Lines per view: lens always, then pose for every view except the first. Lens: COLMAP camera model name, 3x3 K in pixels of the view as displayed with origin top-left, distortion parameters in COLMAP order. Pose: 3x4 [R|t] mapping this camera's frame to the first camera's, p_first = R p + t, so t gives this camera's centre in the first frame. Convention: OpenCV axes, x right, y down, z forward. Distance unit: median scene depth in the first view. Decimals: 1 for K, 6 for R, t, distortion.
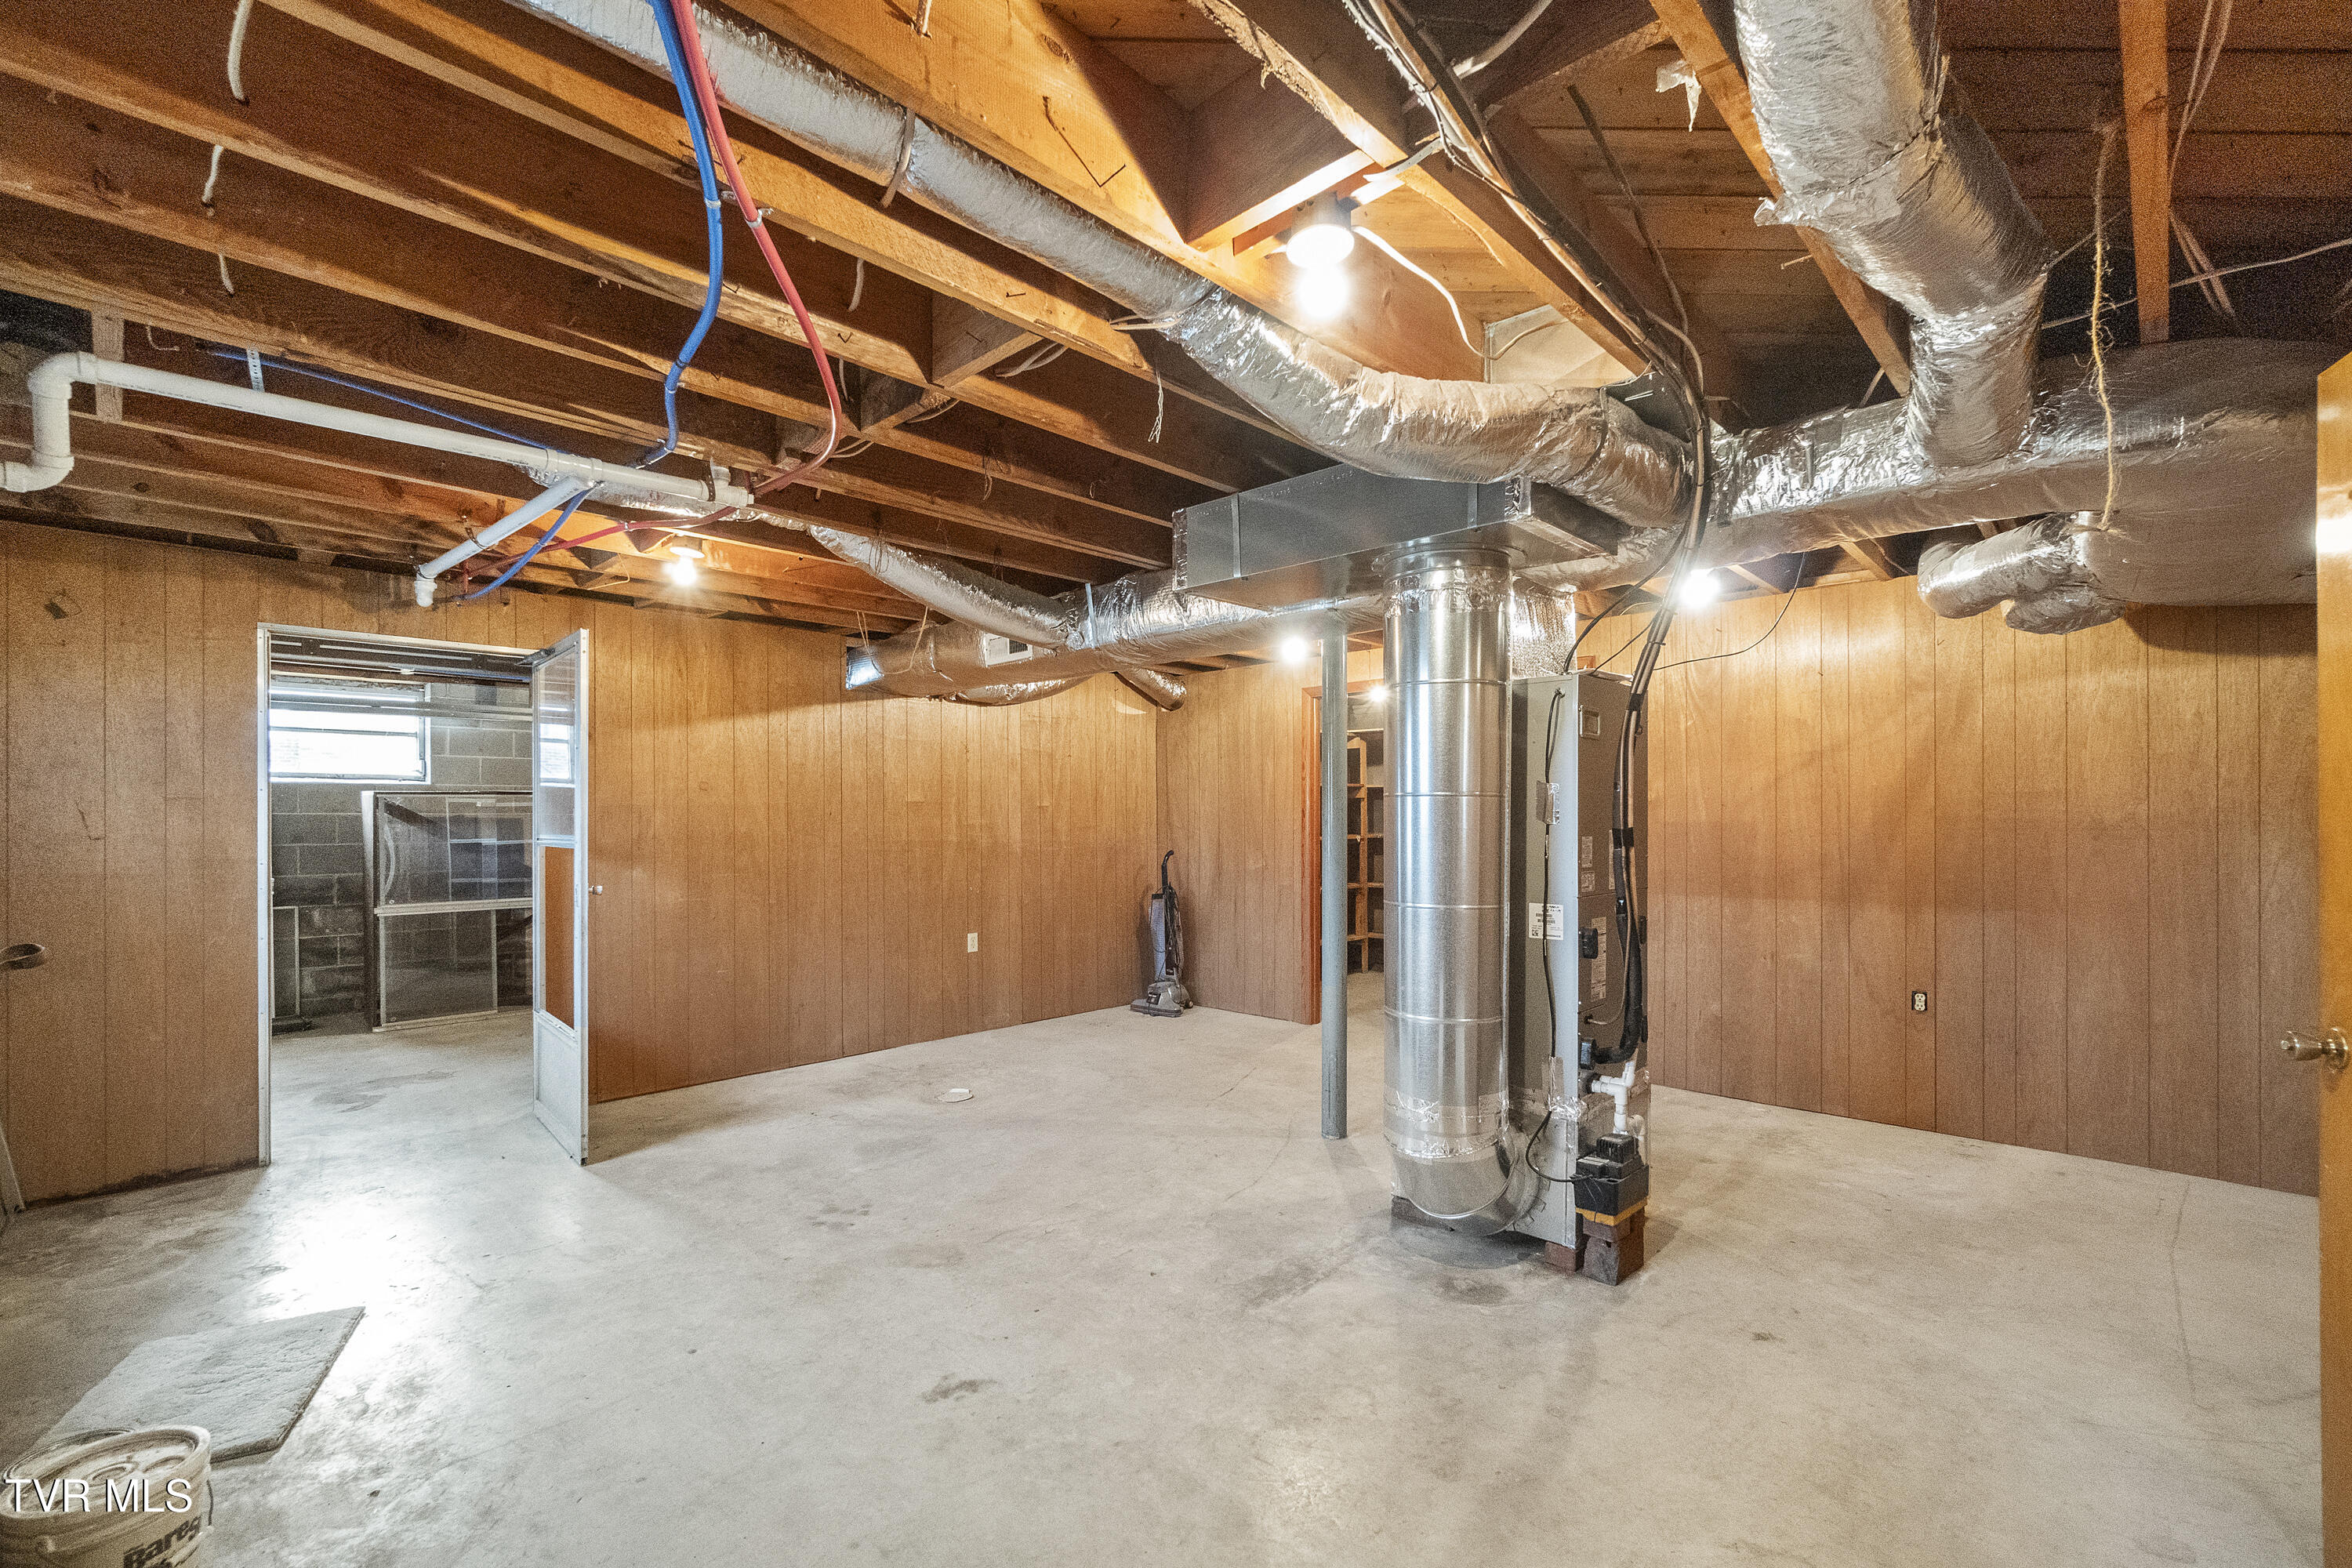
lens RADIAL K [[1024.9, 0, 1179.5], [0, 1024.9, 843.7], [0, 0, 1]] dist [-0.002388, -0.000147]
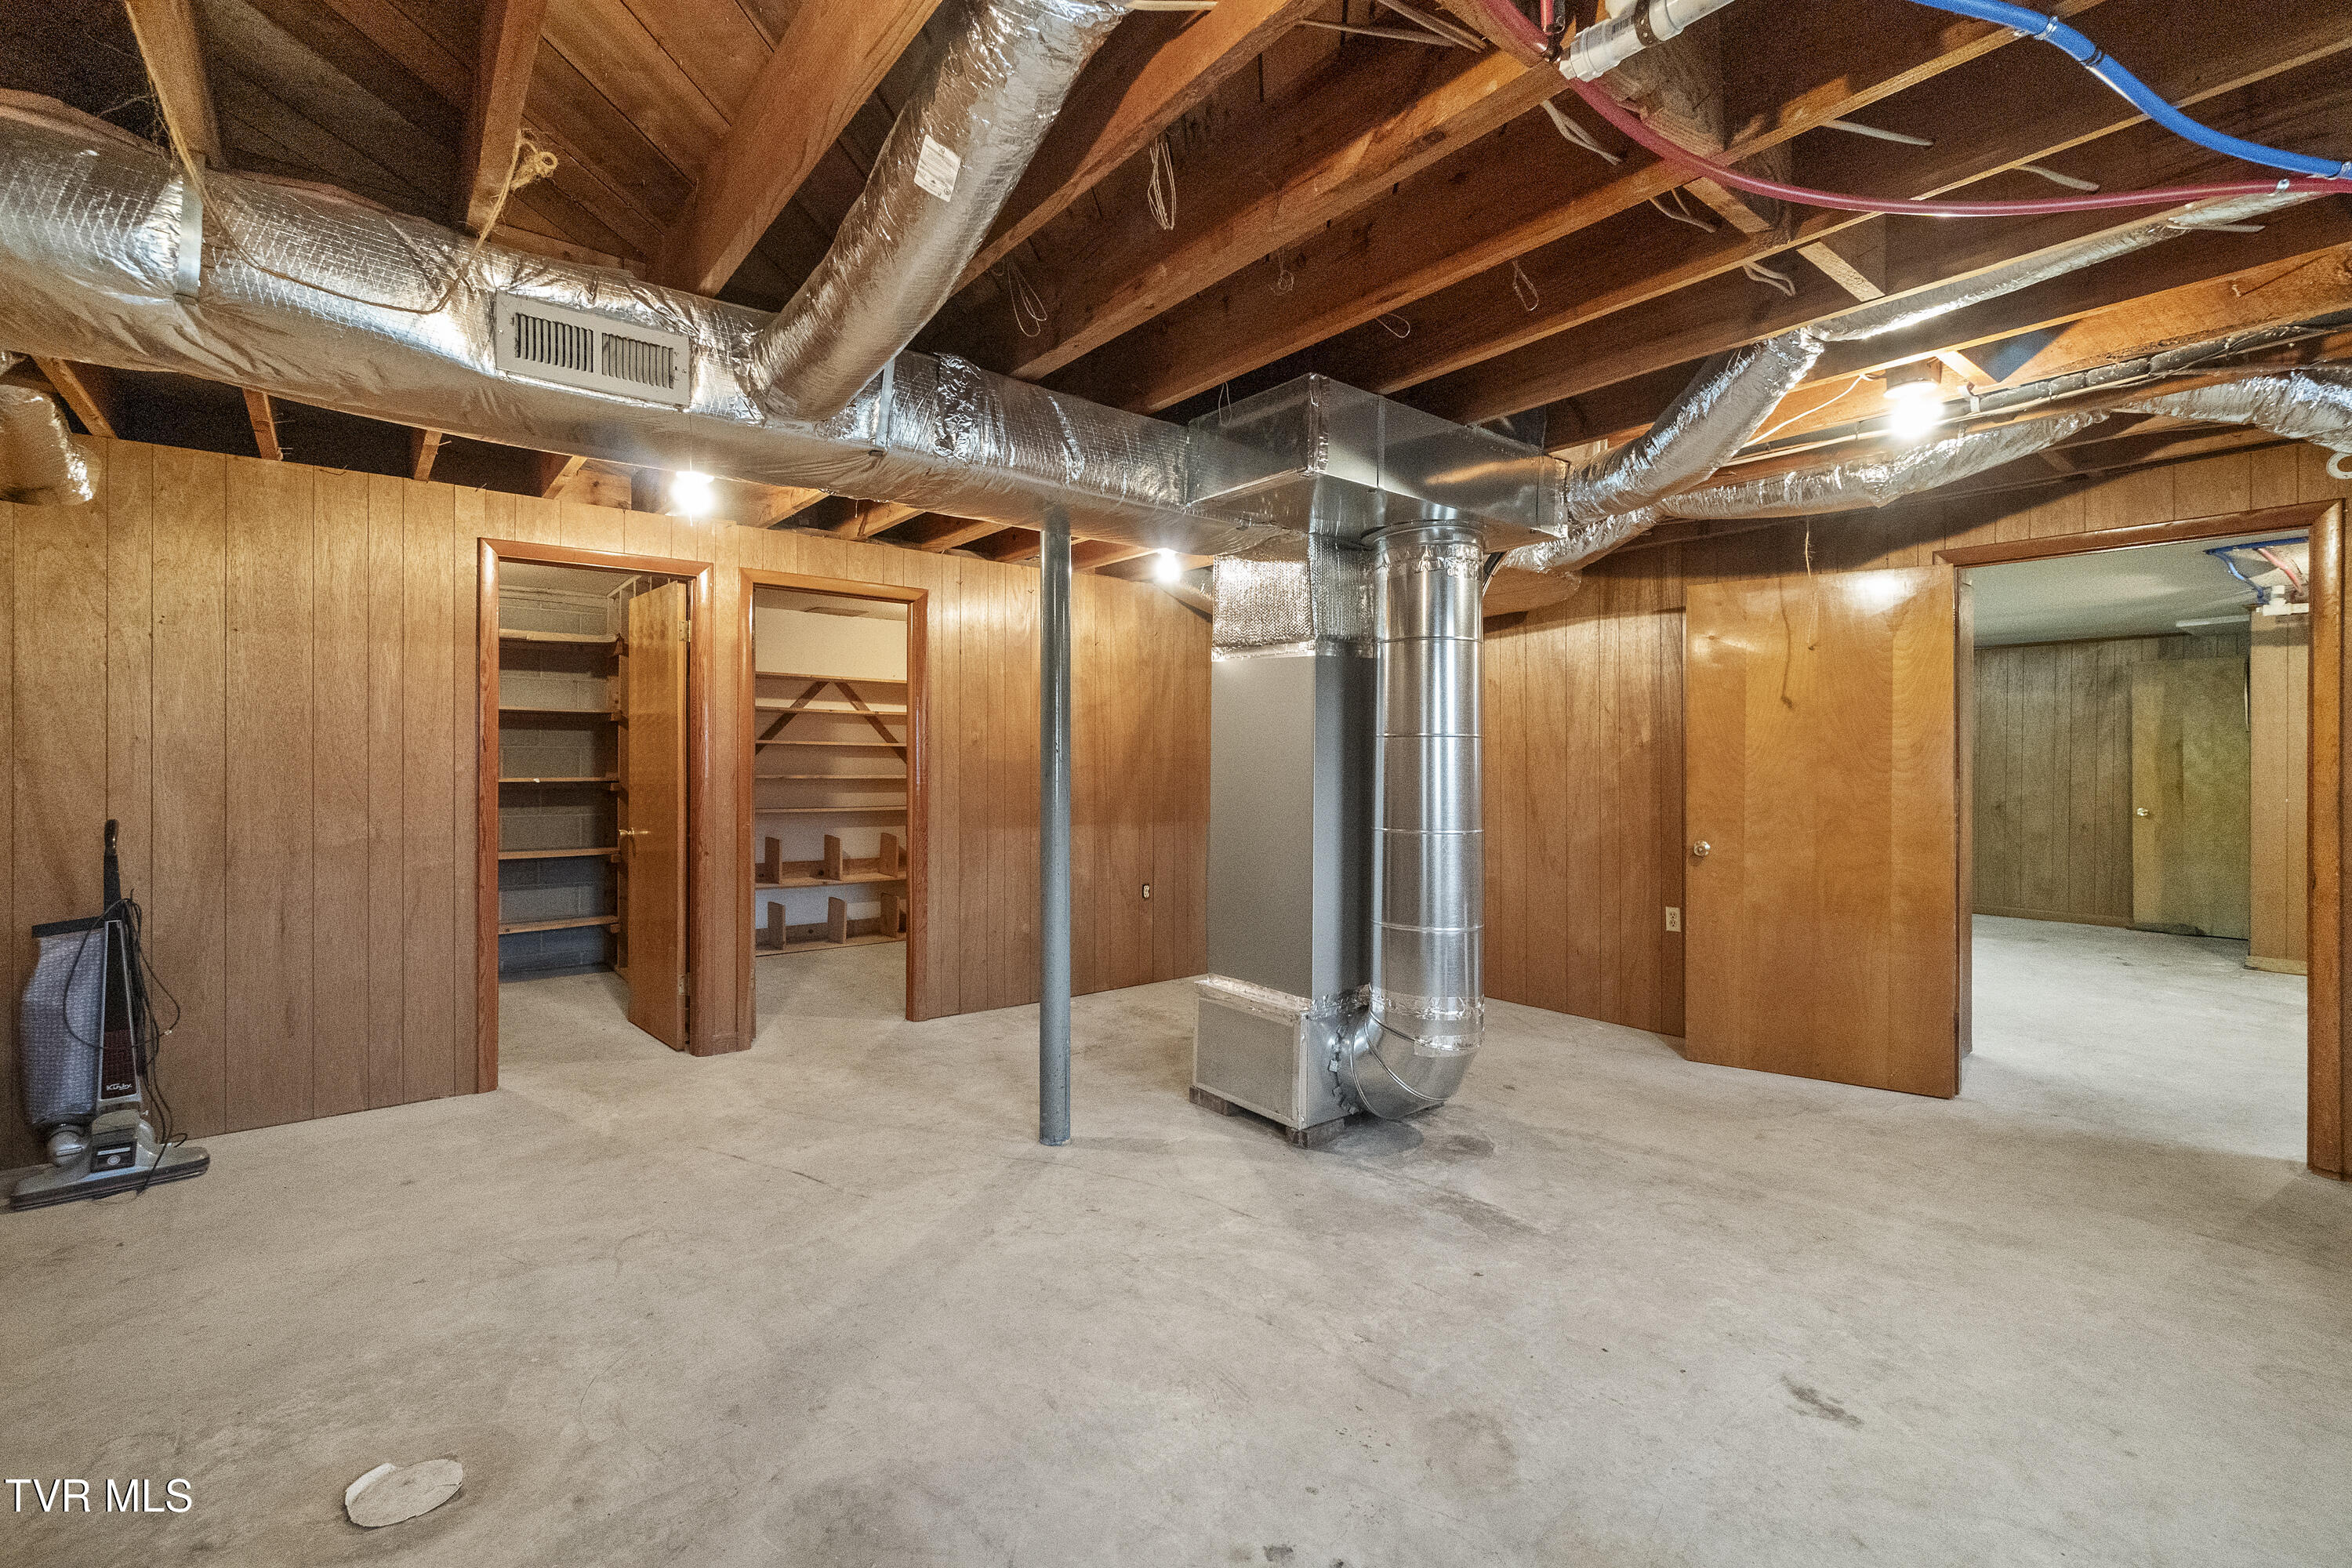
lens RADIAL K [[1020.5, 0, 1169.1], [0, 1020.5, 761.8], [0, 0, 1]] dist [-0.000704, 0.000153]
pose [[0.134592, 0.003163, 0.990896, -0.927958], [0.018043, 0.999821, -0.005642, -0.017742], [-0.990737, 0.018638, 0.134511, 1.138021]]
